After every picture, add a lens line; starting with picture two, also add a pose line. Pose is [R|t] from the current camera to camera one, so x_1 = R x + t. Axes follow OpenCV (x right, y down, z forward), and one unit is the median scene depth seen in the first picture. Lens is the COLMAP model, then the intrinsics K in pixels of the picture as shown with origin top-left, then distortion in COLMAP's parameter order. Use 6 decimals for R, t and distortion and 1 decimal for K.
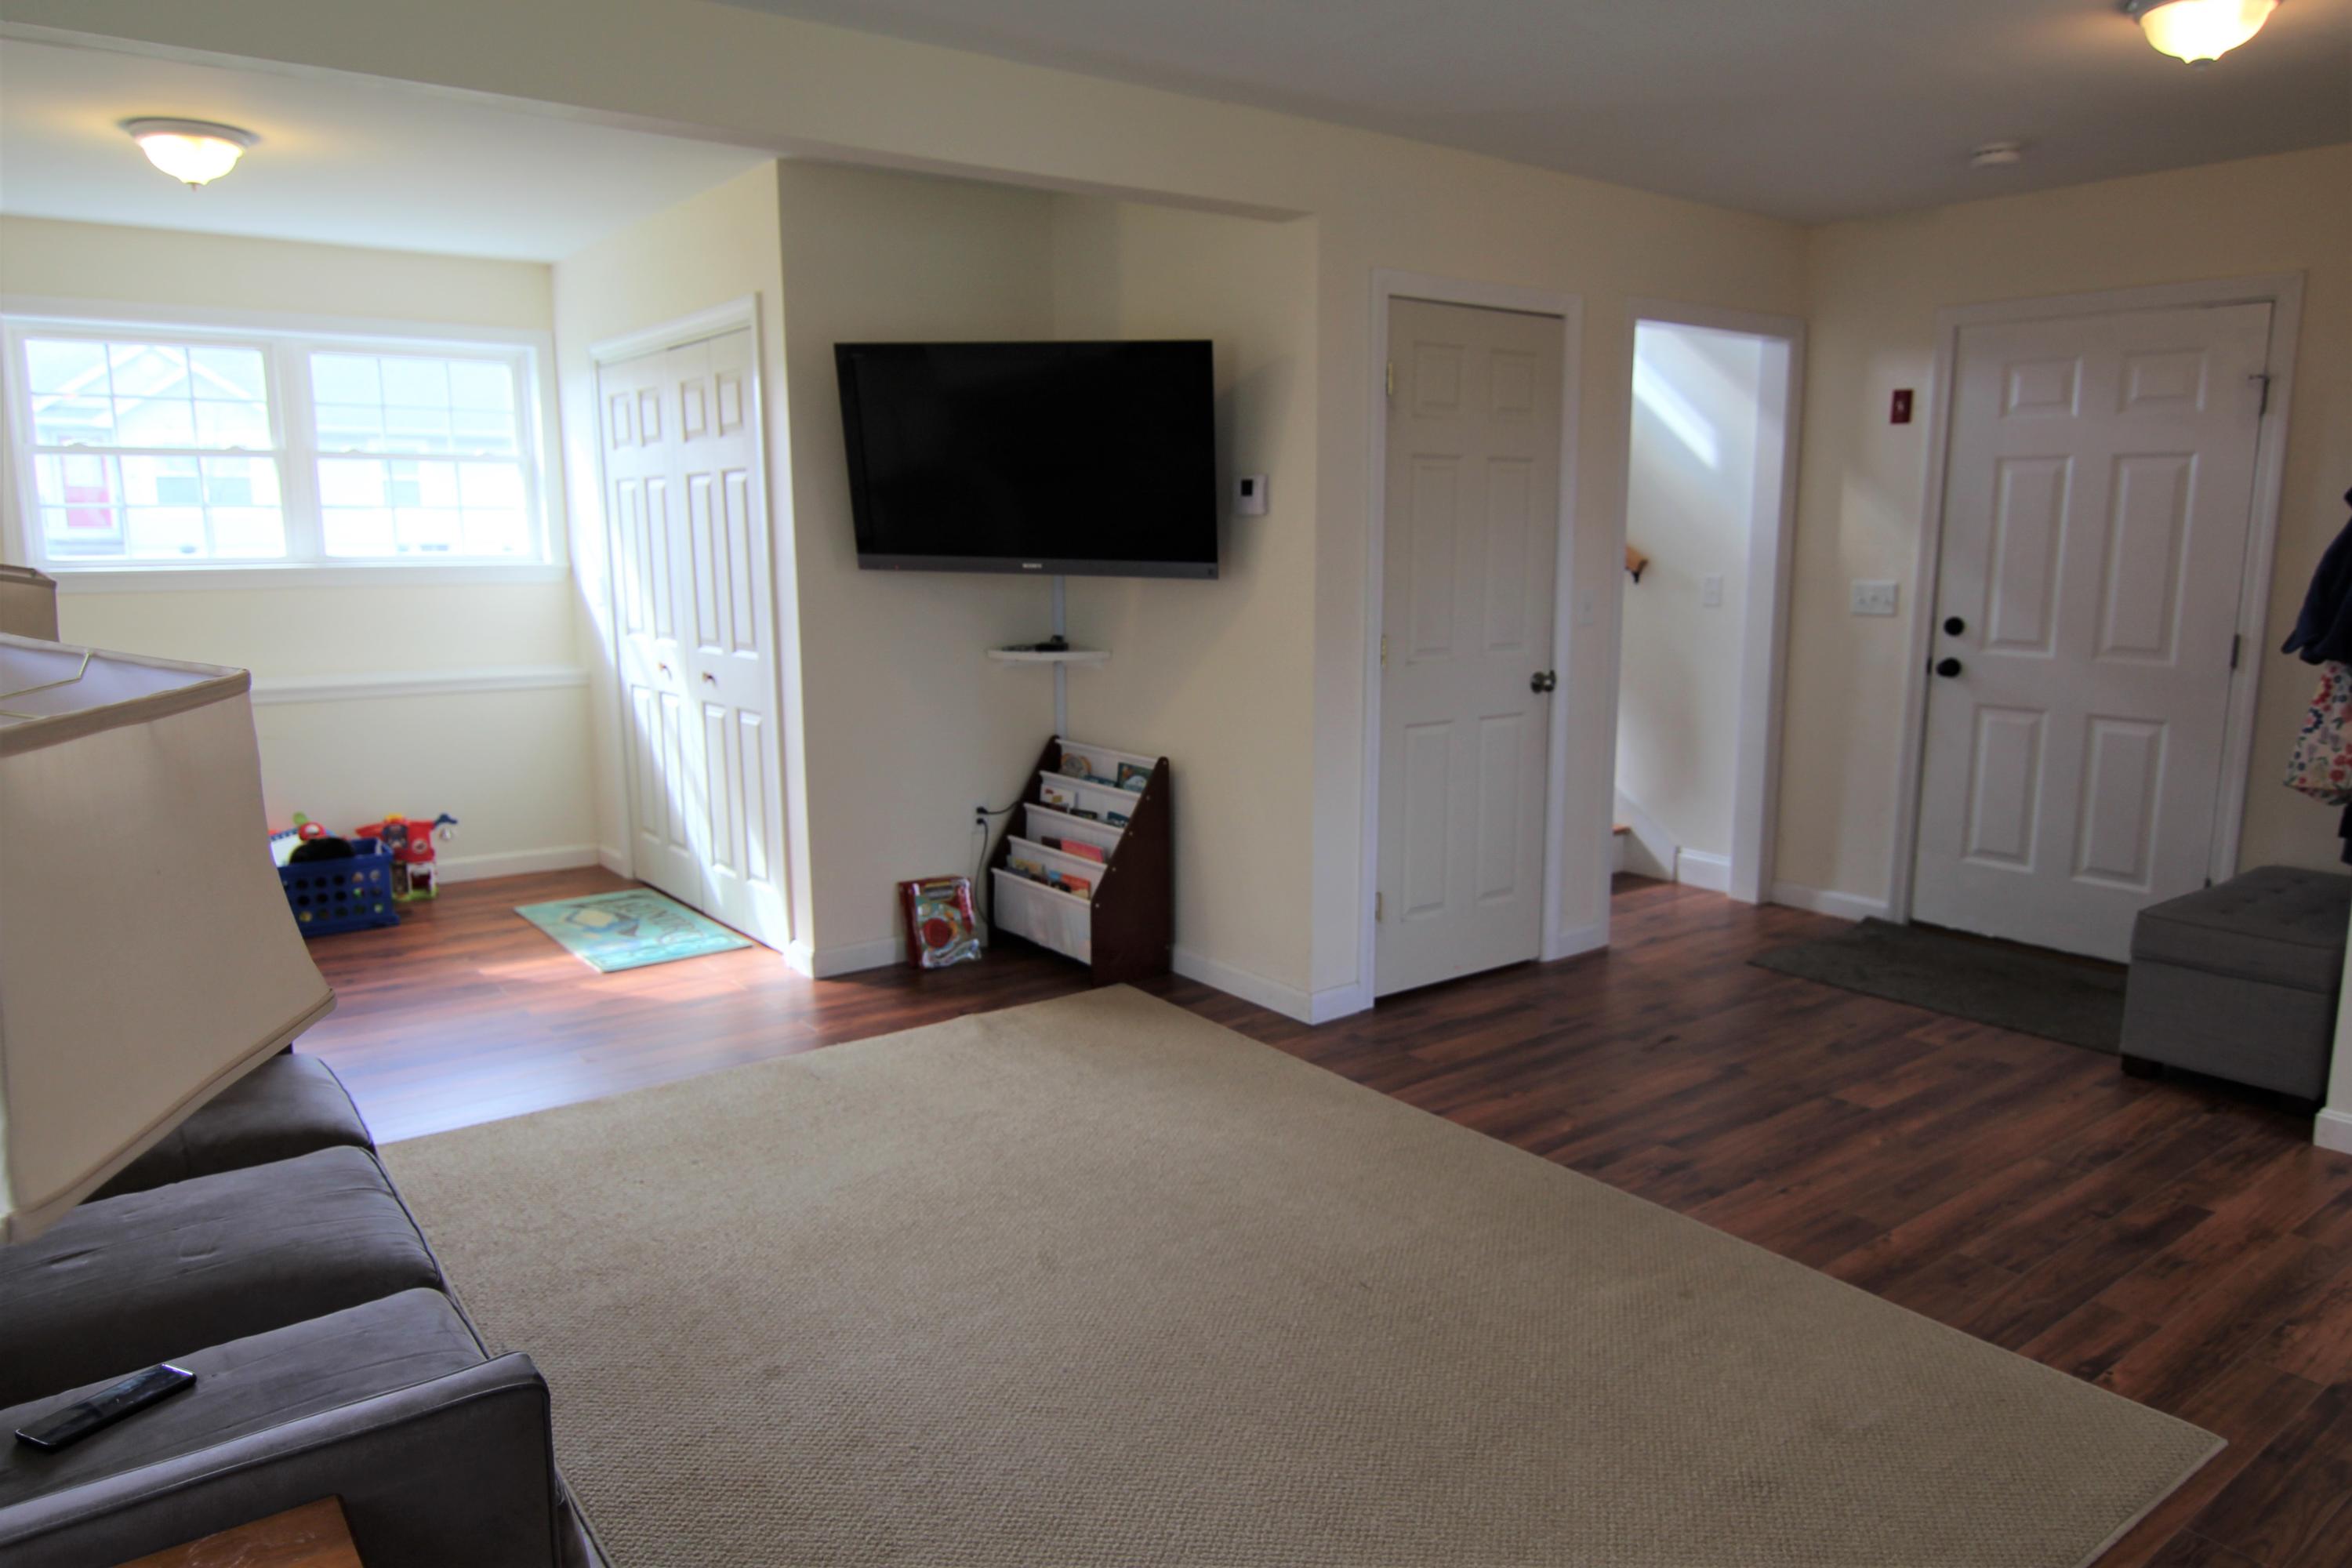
lens RADIAL K [[1561.2, 0, 1178.2], [0, 1561.2, 820.1], [0, 0, 1]] dist [-0.006379, -0.004255]
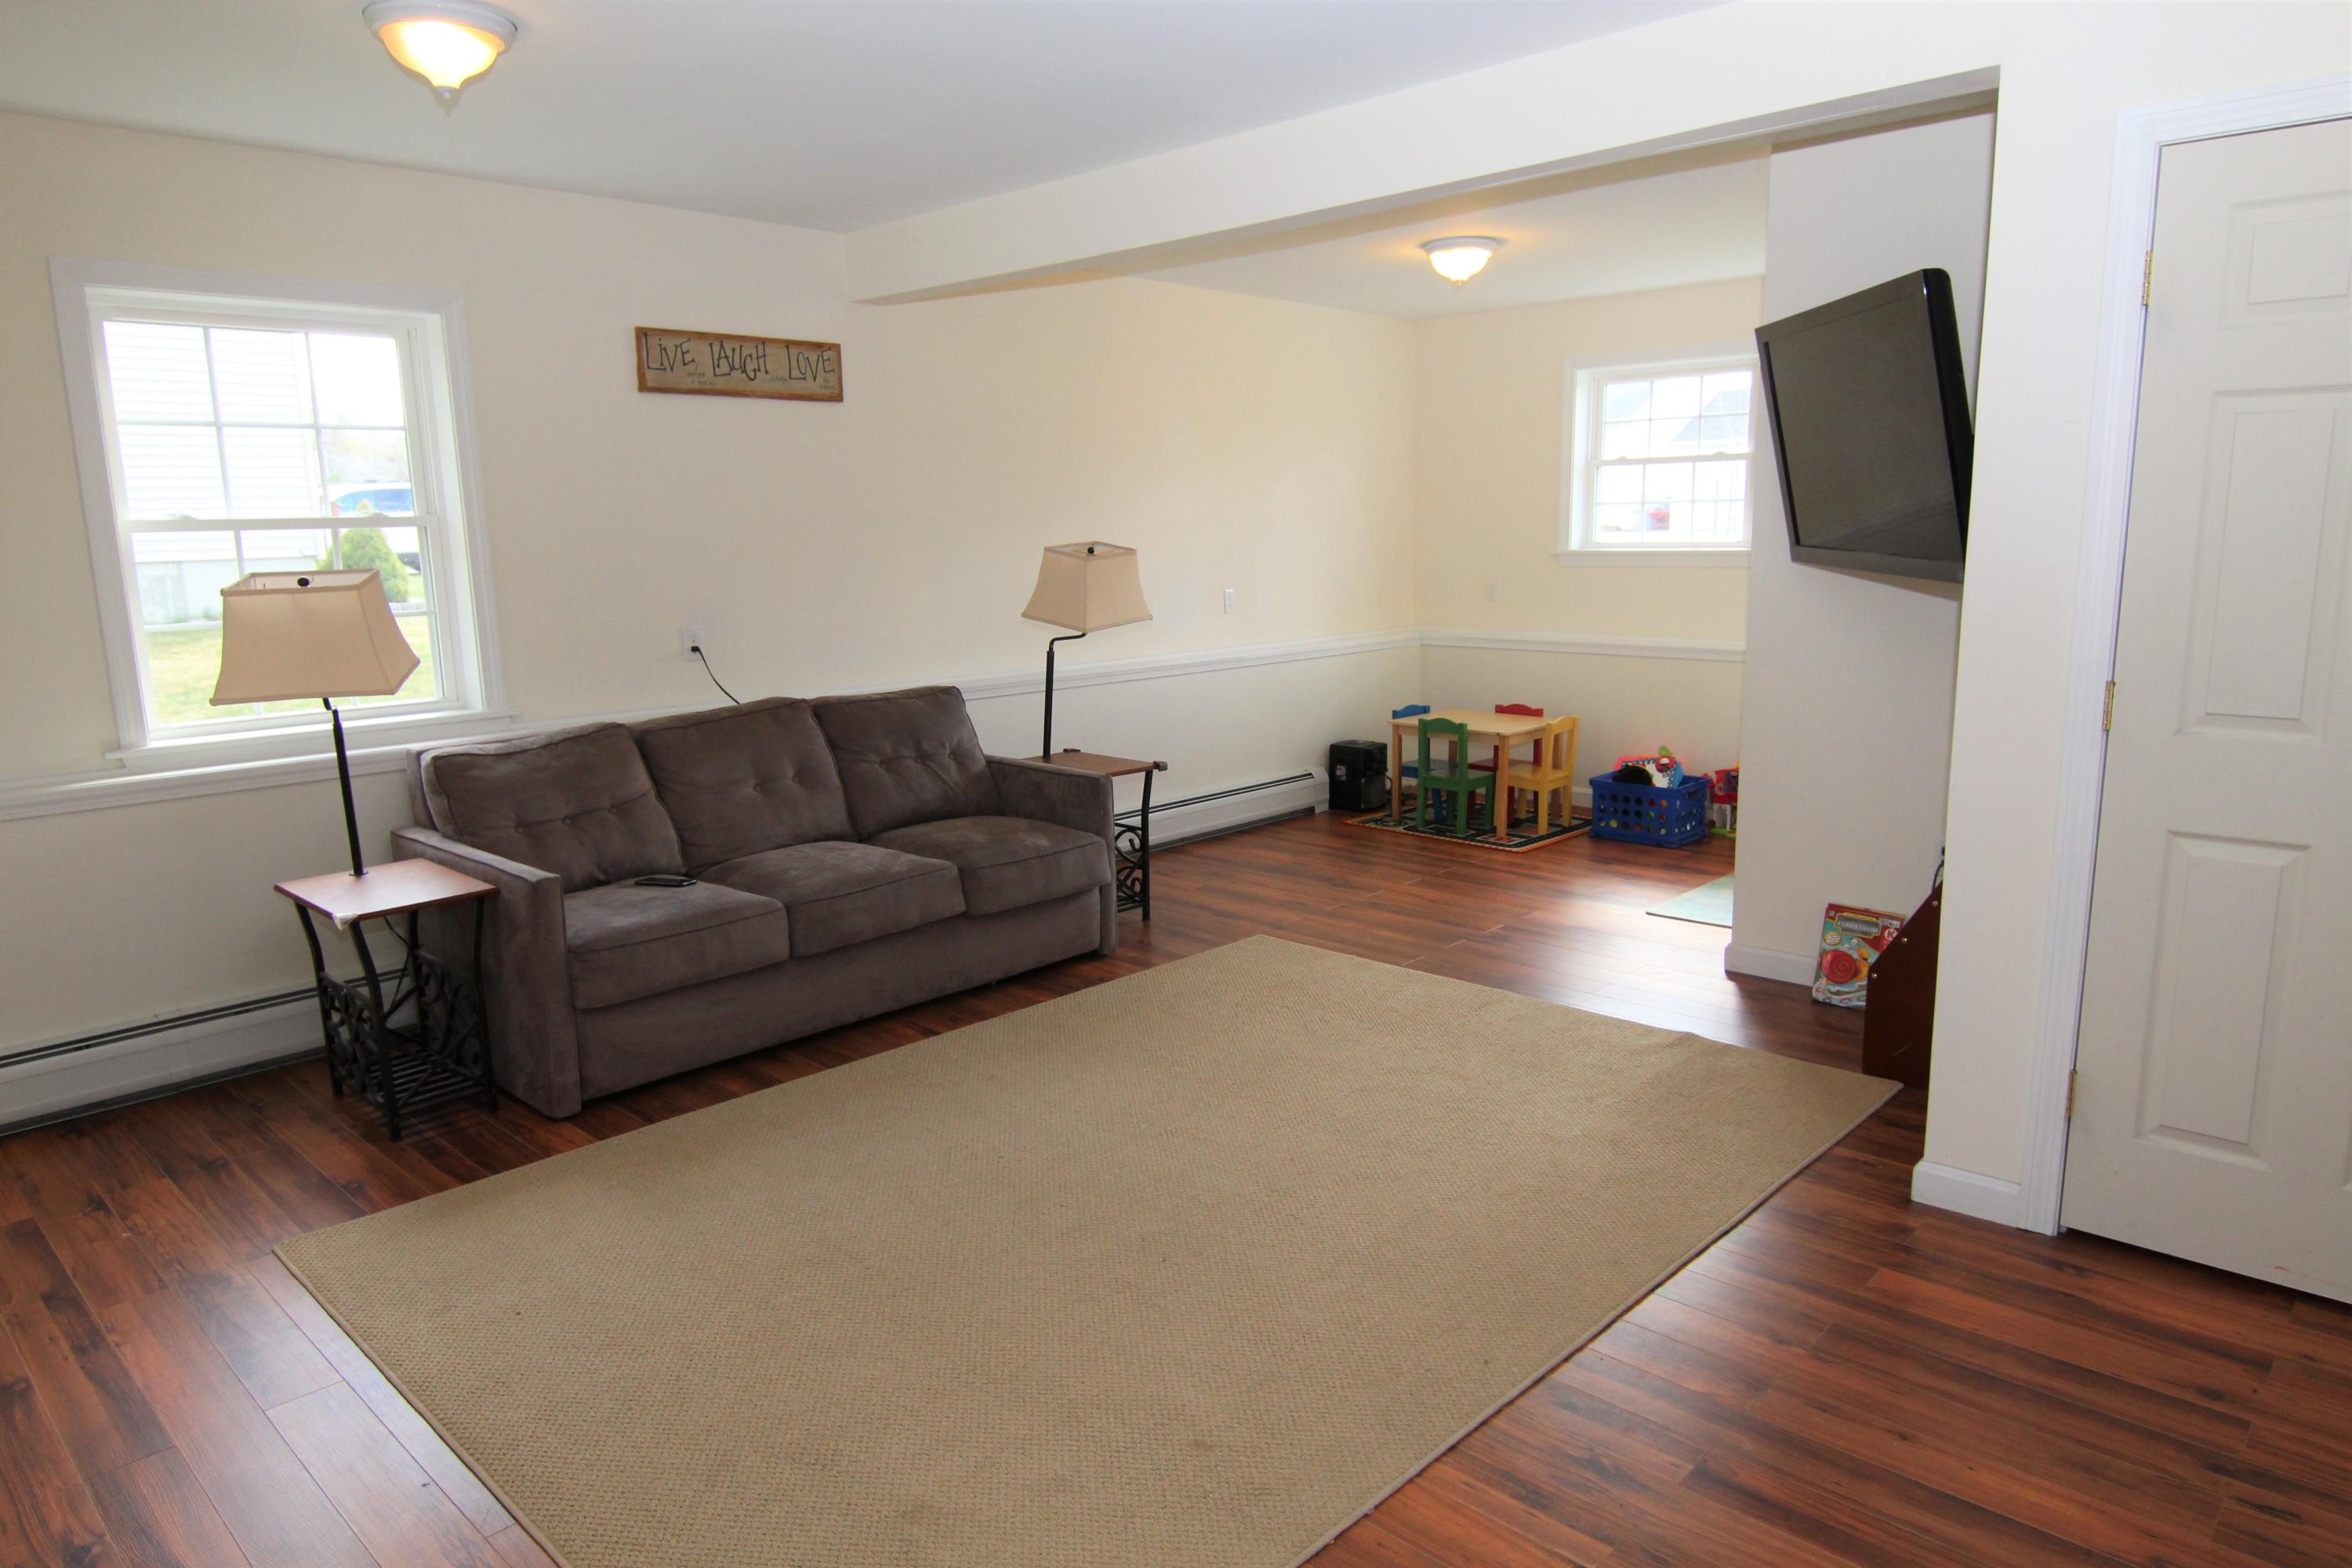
lens RADIAL K [[1476.5, 0, 1176.1], [0, 1476.5, 771.2], [0, 0, 1]] dist [0.000906, -0.025607]
pose [[0.154476, 0.160894, -0.974808, 0.690307], [-0.171830, 0.975990, 0.133860, -0.099319], [0.972940, 0.146823, 0.178414, 0.532308]]
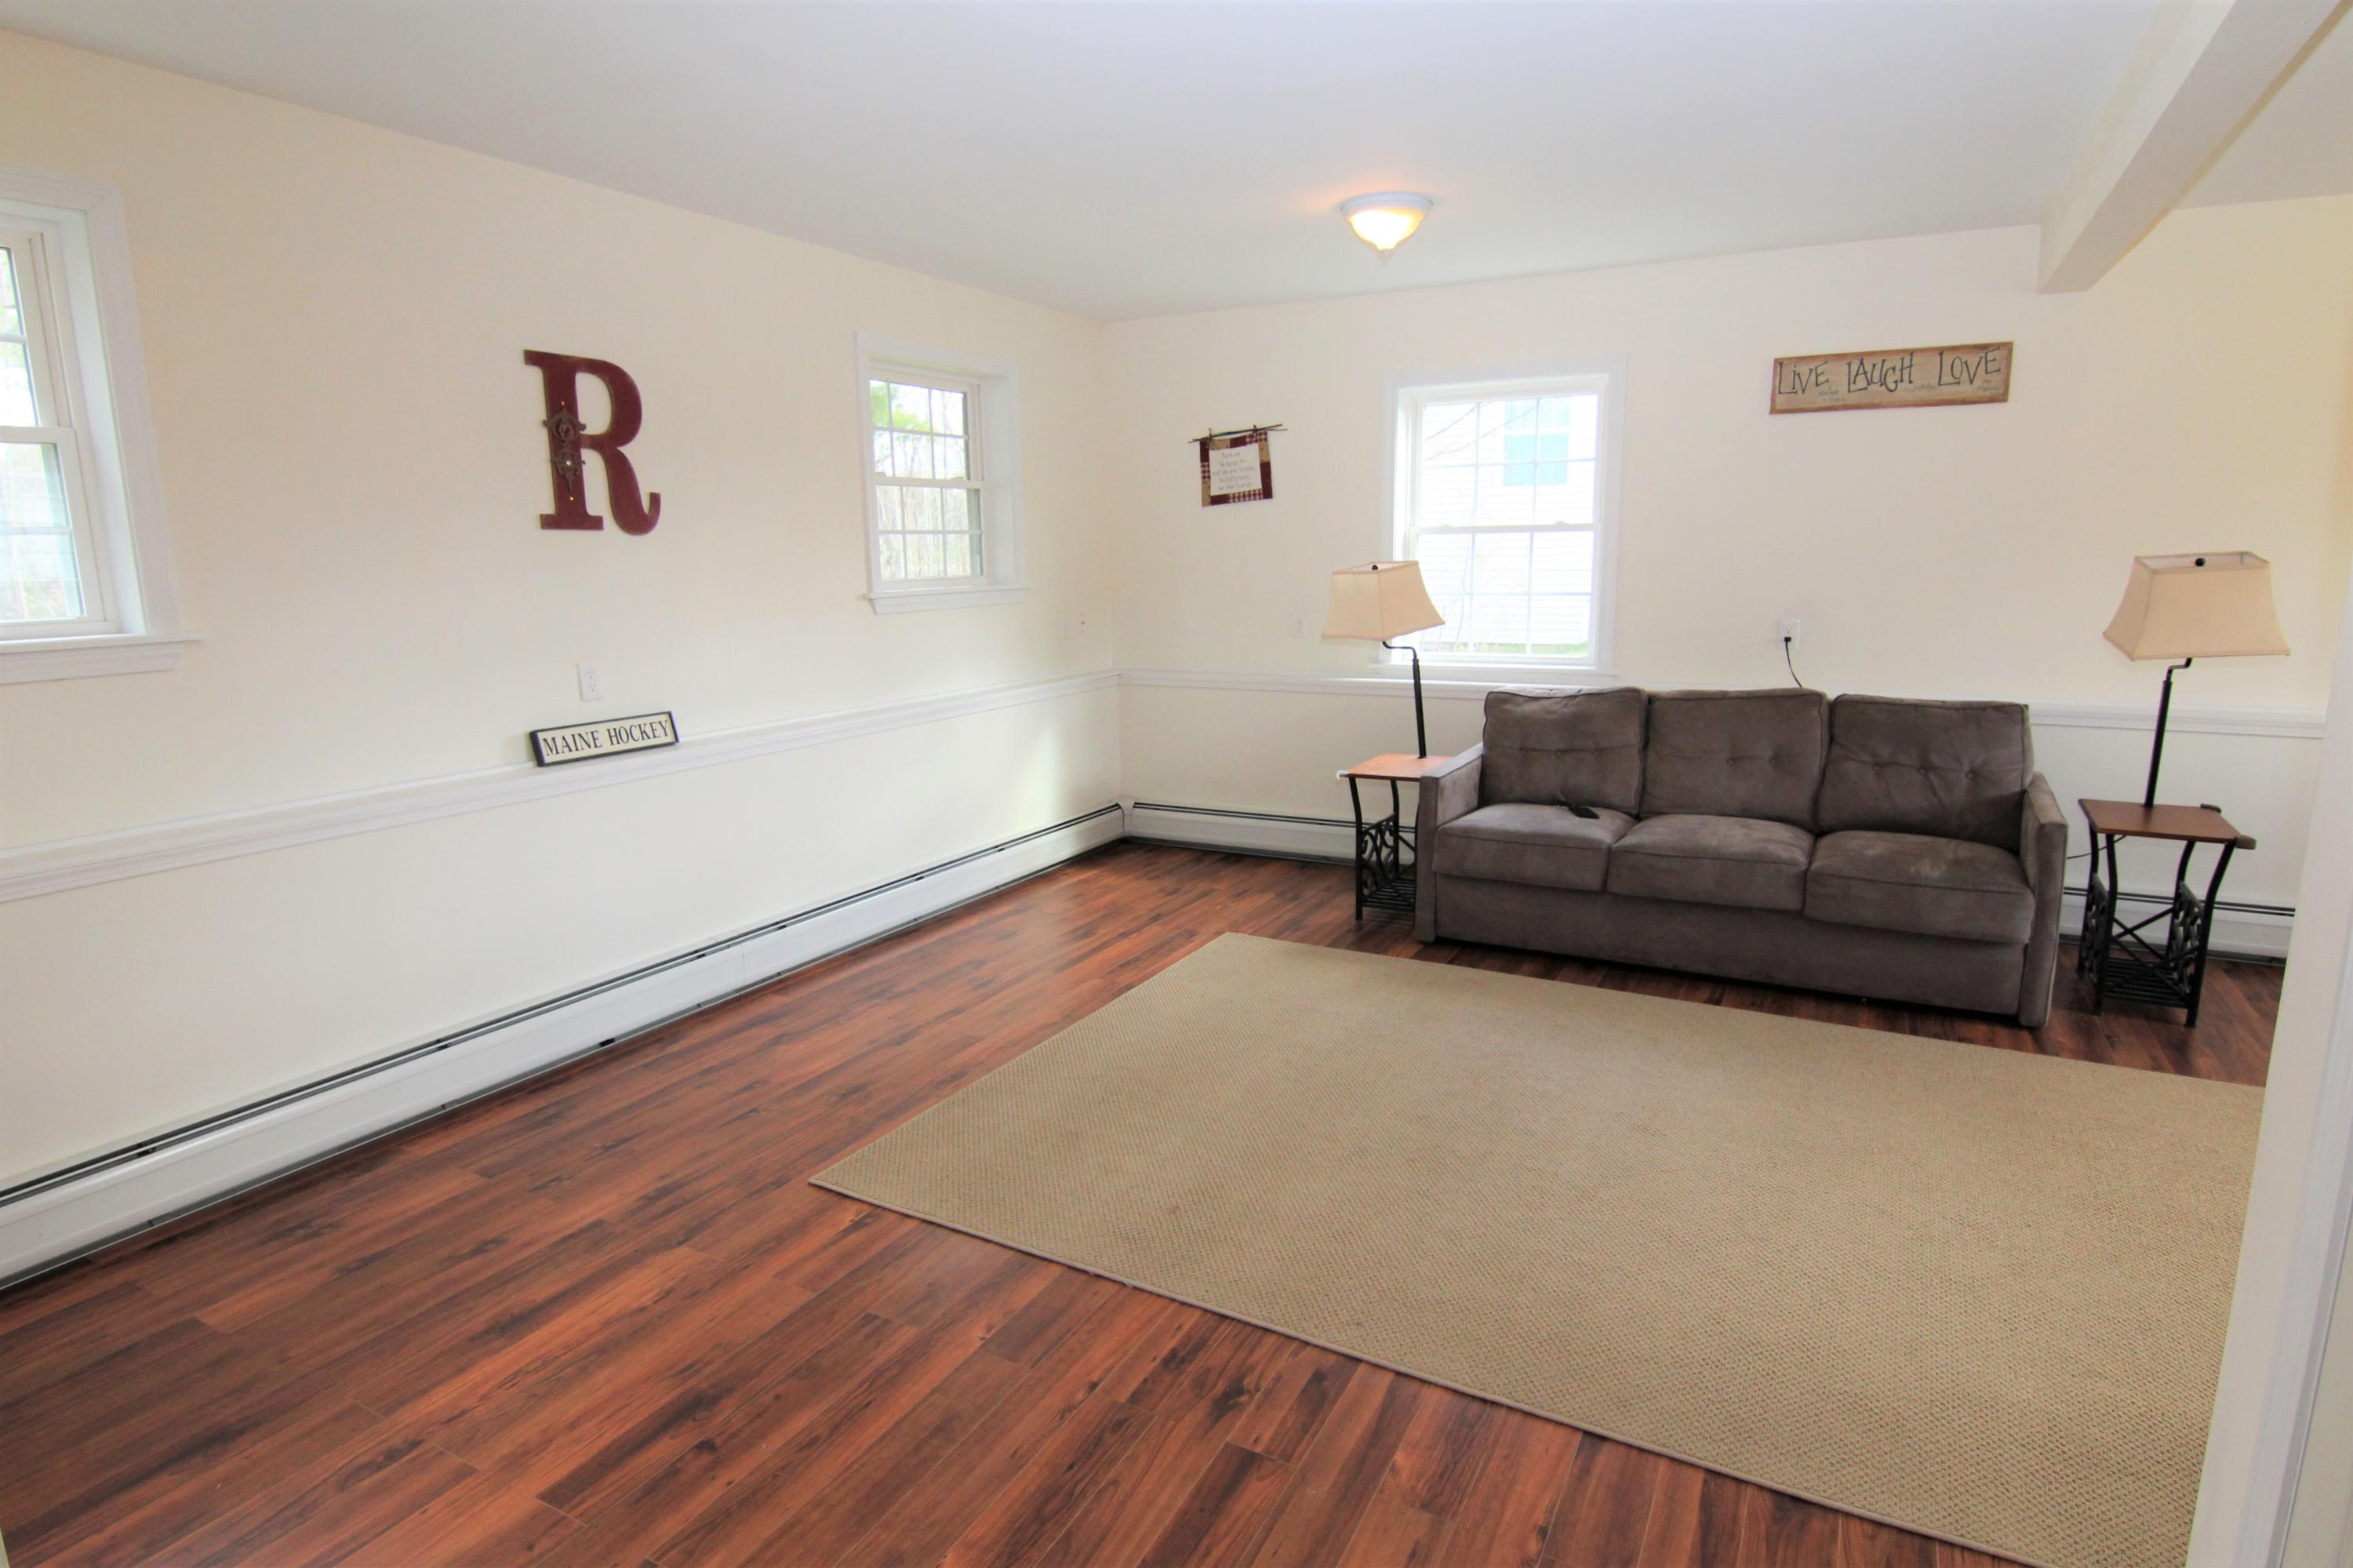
lens RADIAL K [[1265.6, 0, 1178.6], [0, 1265.6, 791.1], [0, 0, 1]] dist [-0.000061, -0.013071]
pose [[-0.911743, 0.091516, -0.400436, 0.449321], [-0.064788, 0.930622, 0.360201, -0.216650], [0.405619, 0.354354, -0.842559, 1.127181]]
